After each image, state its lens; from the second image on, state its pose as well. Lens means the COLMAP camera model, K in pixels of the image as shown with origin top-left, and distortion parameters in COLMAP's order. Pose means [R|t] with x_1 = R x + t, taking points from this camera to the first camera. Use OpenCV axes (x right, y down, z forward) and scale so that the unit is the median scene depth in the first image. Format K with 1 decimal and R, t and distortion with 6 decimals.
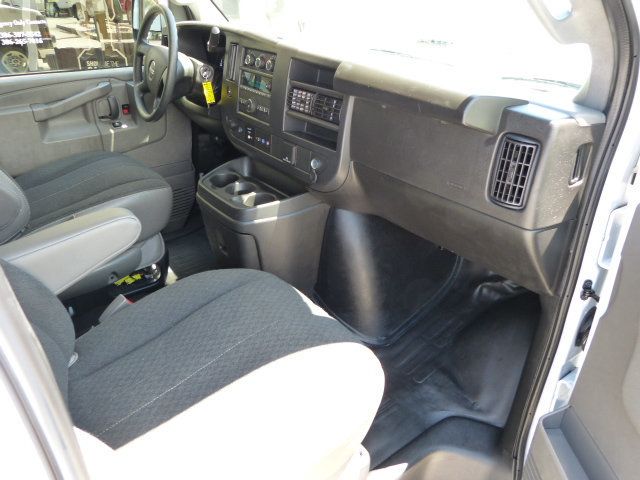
lens RADIAL K [[480.7, 0, 320.0], [0, 480.7, 240.0], [0, 0, 1]] dist [-0.032010, 0.026101]
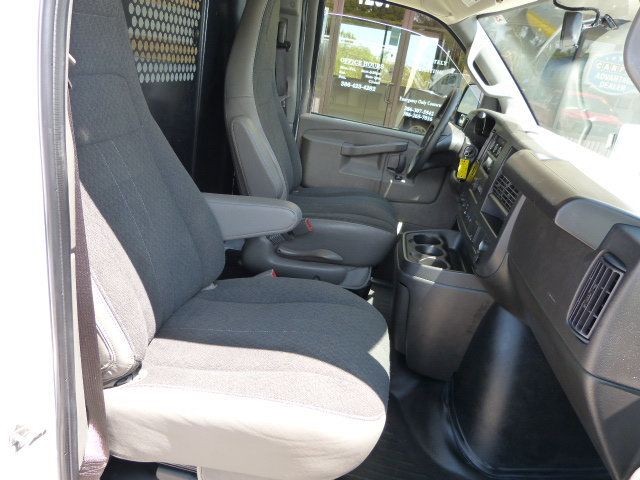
lens RADIAL K [[480.7, 0, 320.0], [0, 480.7, 240.0], [0, 0, 1]] dist [-0.032010, 0.026101]
pose [[0.695069, 0.360684, -0.621921, 0.313114], [-0.473989, 0.880322, -0.019193, 0.006477], [0.540568, 0.308125, 0.782845, 0.041363]]
